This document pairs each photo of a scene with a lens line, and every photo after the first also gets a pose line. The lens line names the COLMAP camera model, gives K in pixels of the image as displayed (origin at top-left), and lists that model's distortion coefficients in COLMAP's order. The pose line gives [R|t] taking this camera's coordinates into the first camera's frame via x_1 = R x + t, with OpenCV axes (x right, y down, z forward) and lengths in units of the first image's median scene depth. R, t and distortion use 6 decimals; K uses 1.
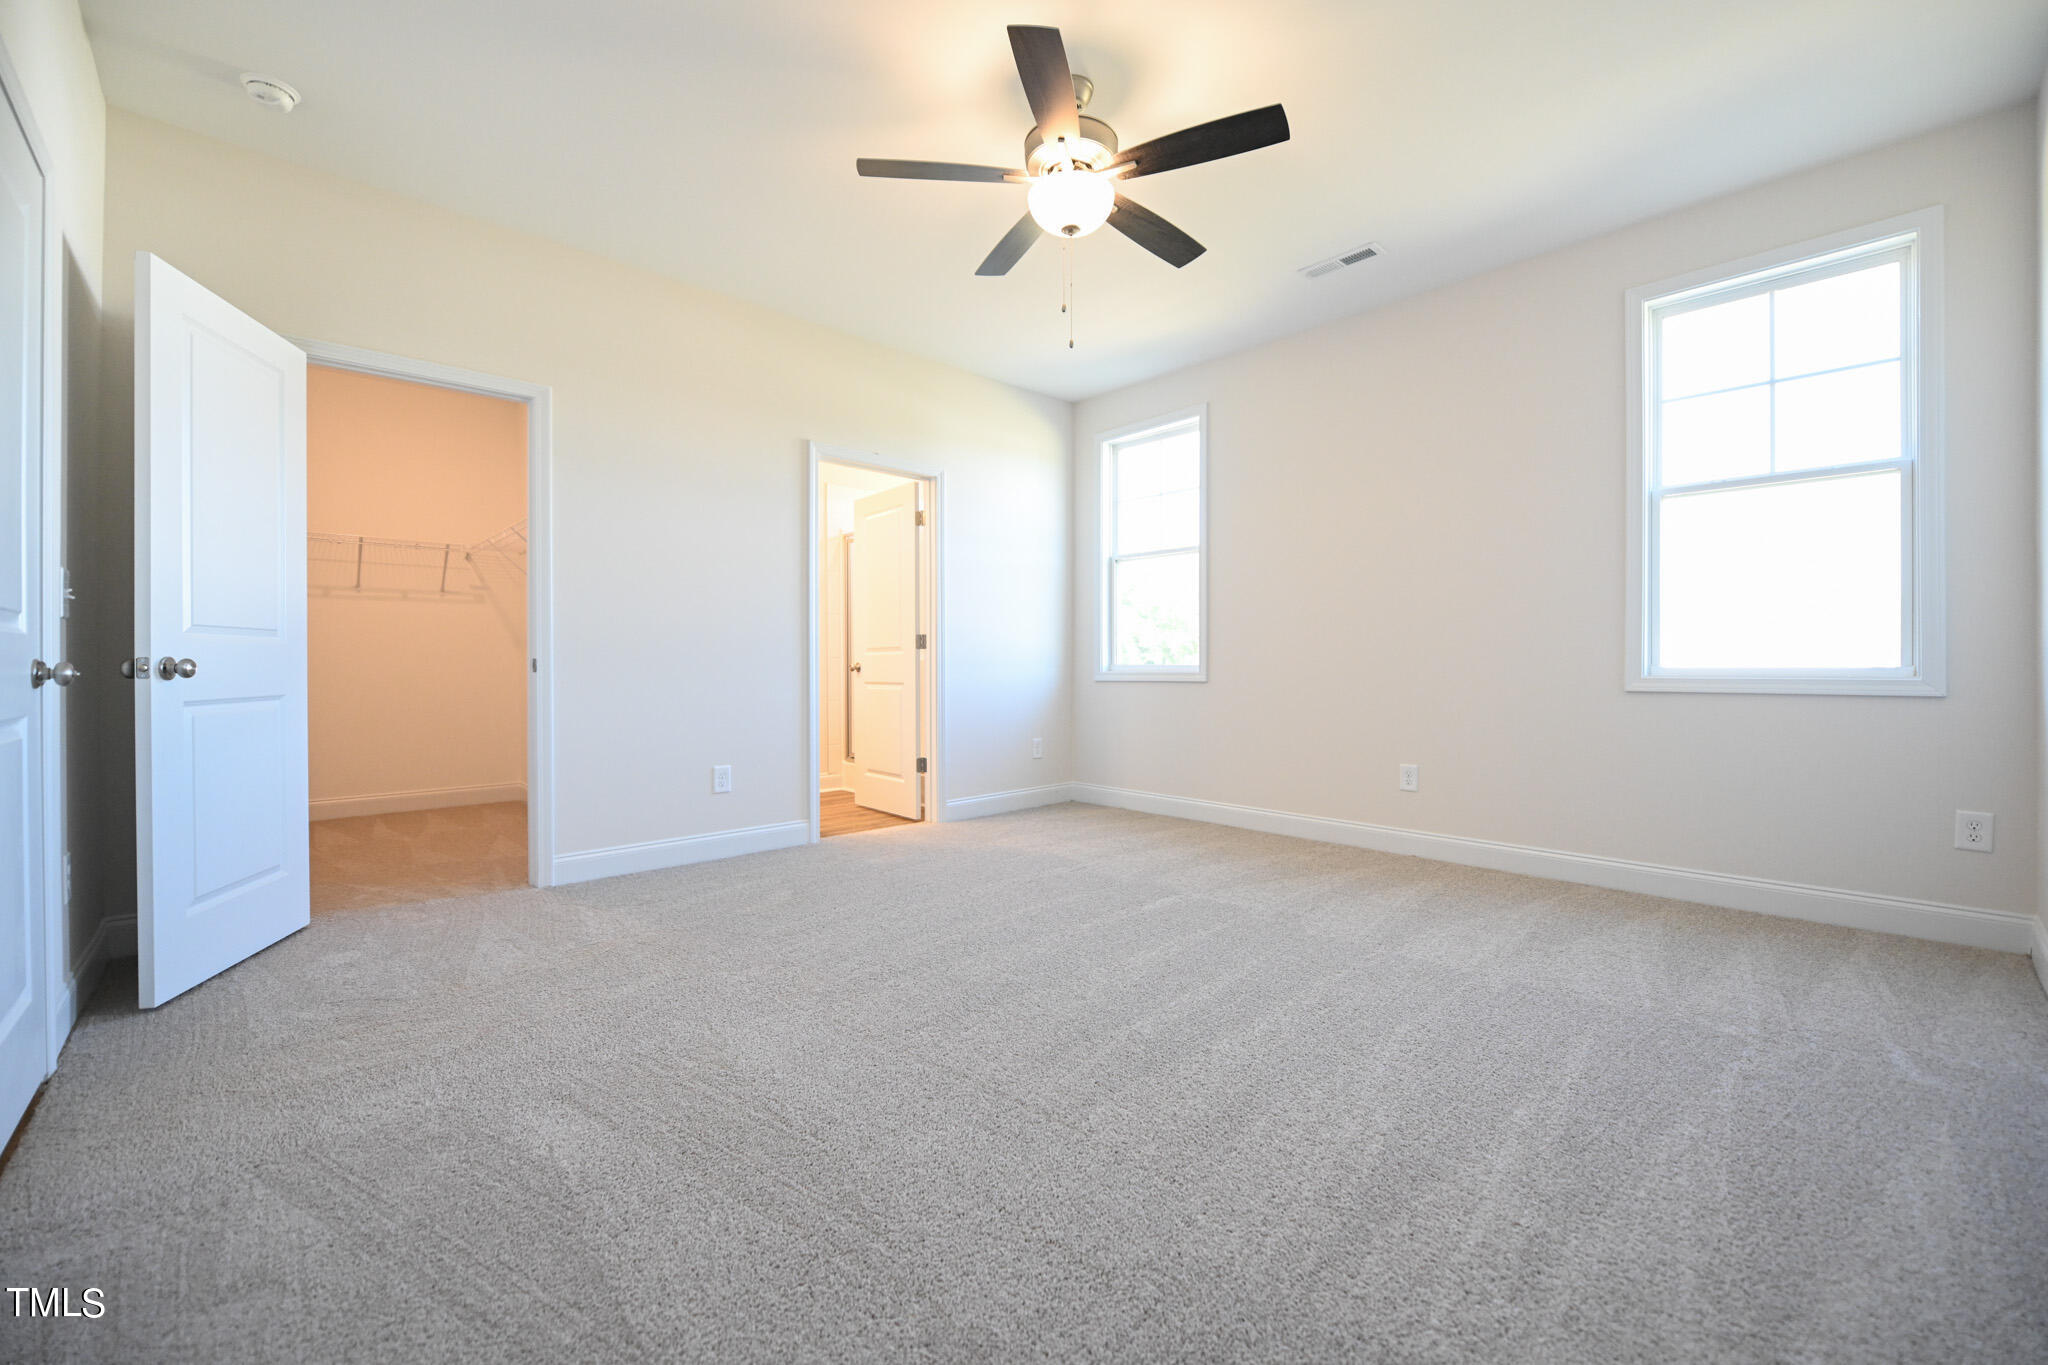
lens RADIAL K [[822.2, 0, 1020.6], [0, 822.2, 667.8], [0, 0, 1]] dist [-0.000954, -0.000198]
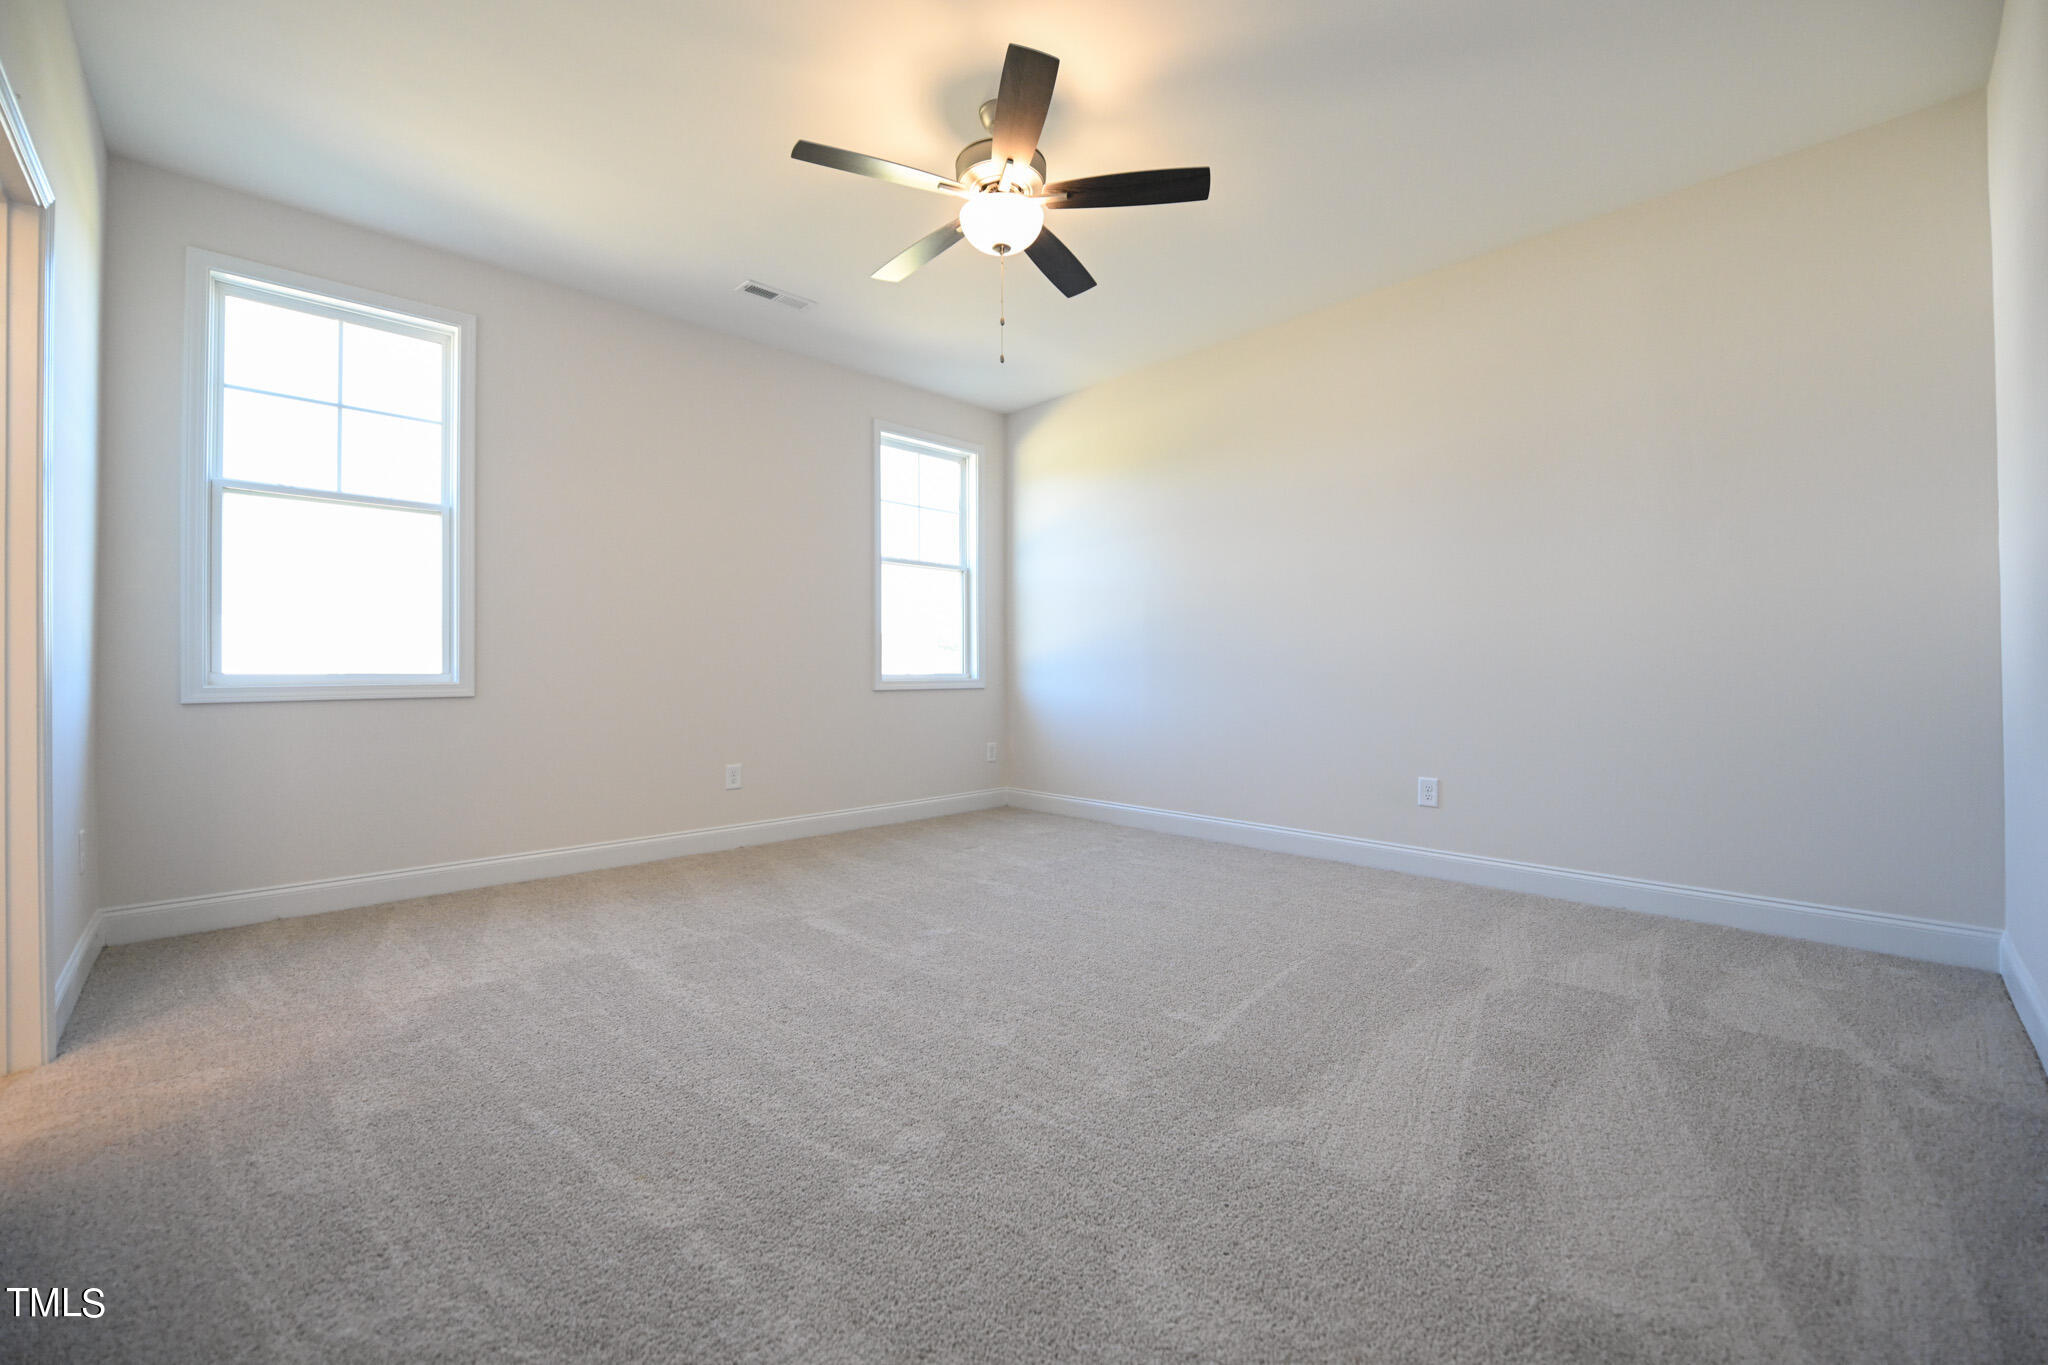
lens RADIAL K [[804.2, 0, 1019.7], [0, 804.2, 669.6], [0, 0, 1]] dist [-0.001721, -0.000437]
pose [[0.003181, 0.003292, 0.999990, -0.481960], [0.004150, 0.999986, -0.003305, -0.002547], [-0.999986, 0.004161, 0.003167, 0.502807]]
